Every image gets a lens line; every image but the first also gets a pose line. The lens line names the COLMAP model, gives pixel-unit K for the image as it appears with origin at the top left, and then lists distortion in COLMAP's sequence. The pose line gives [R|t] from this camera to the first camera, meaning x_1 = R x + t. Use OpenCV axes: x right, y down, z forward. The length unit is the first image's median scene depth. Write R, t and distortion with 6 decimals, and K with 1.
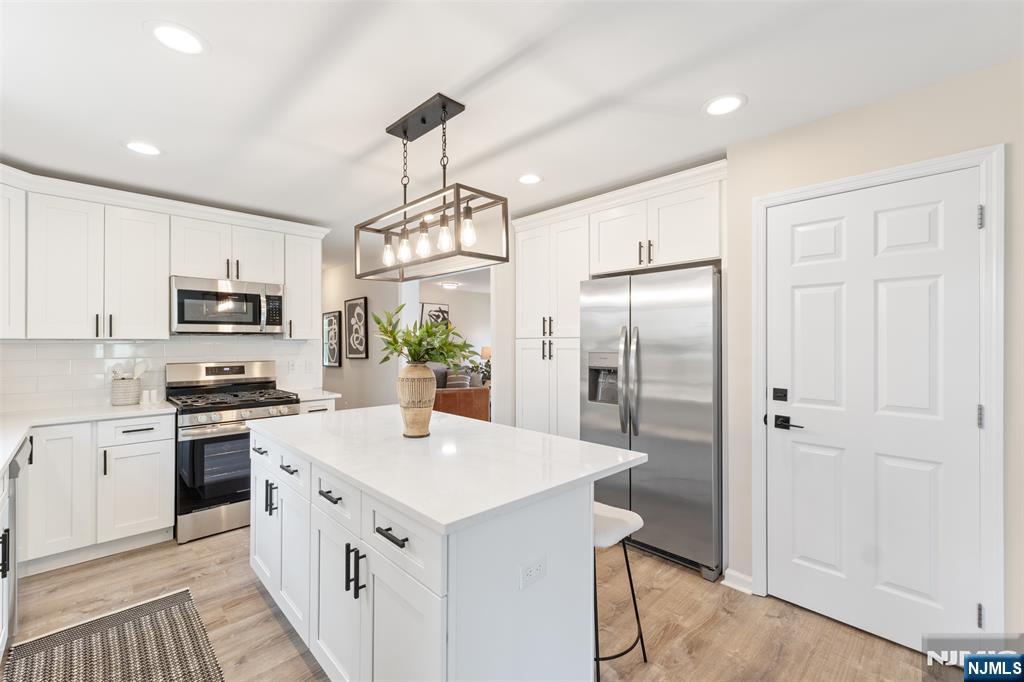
lens RADIAL K [[429.1, 0, 512.0], [0, 429.1, 341.0], [0, 0, 1]] dist [-0.002142, -0.000735]
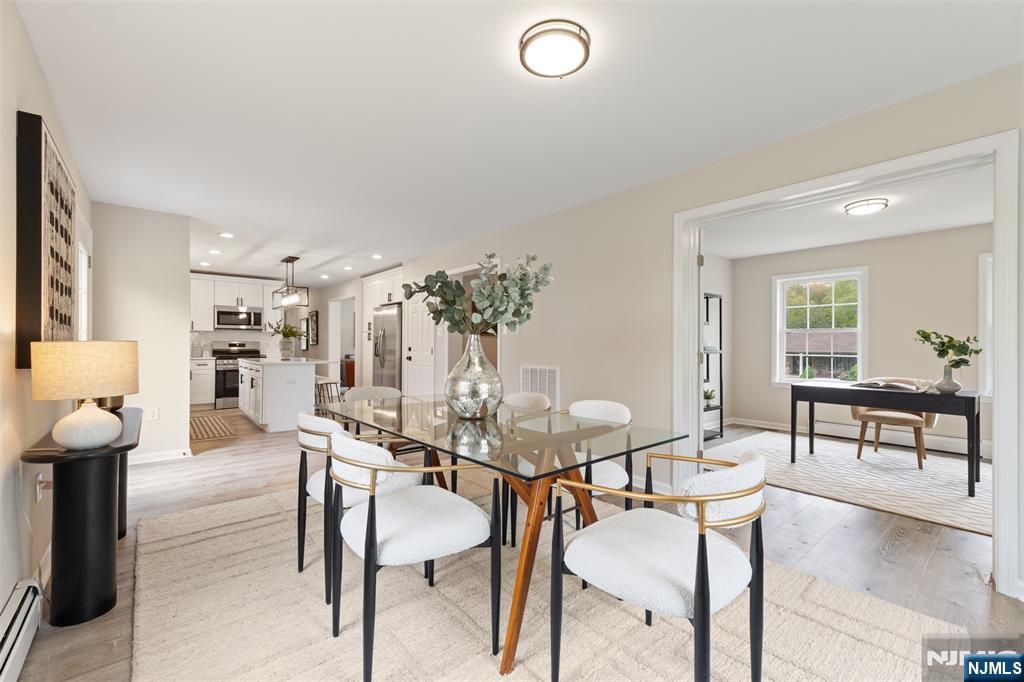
lens RADIAL K [[429.1, 0, 512.0], [0, 429.1, 341.0], [0, 0, 1]] dist [-0.002142, -0.000735]
pose [[0.997142, 0.003792, -0.075449, 1.118190], [-0.004243, 0.999974, -0.005820, 0.060998], [0.075425, 0.006124, 0.997133, -1.353882]]
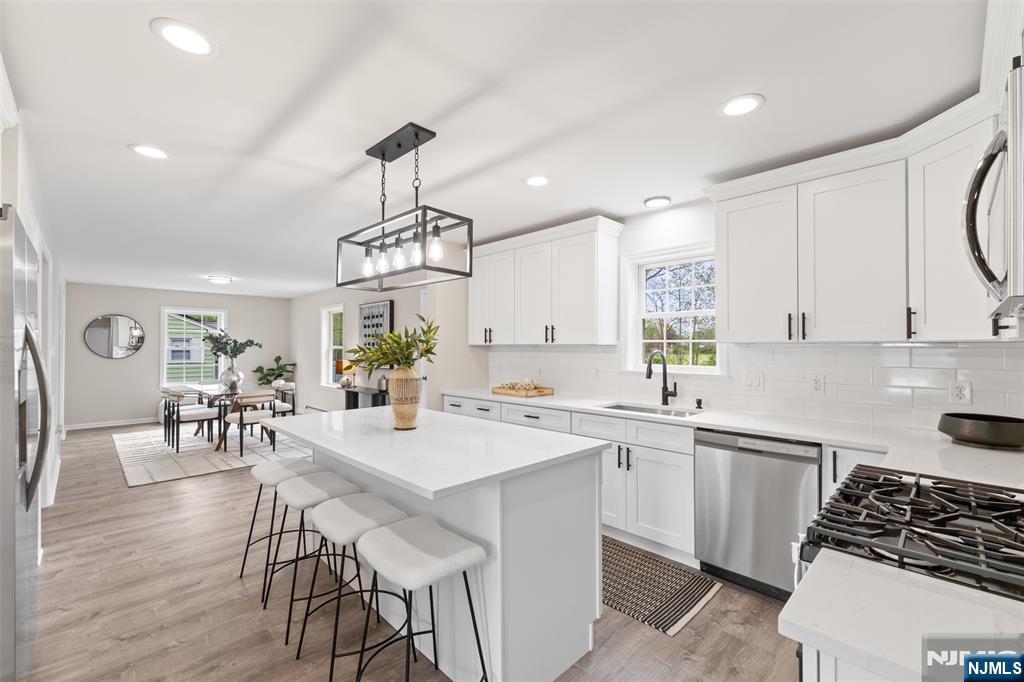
lens RADIAL K [[433.5, 0, 514.4], [0, 433.5, 339.1], [0, 0, 1]] dist [0.001452, 0.000034]
pose [[-0.999997, 0.001697, 0.001952, -0.342721], [0.001665, 0.999866, -0.016305, 0.001454], [-0.001980, -0.016301, -0.999865, 1.435933]]
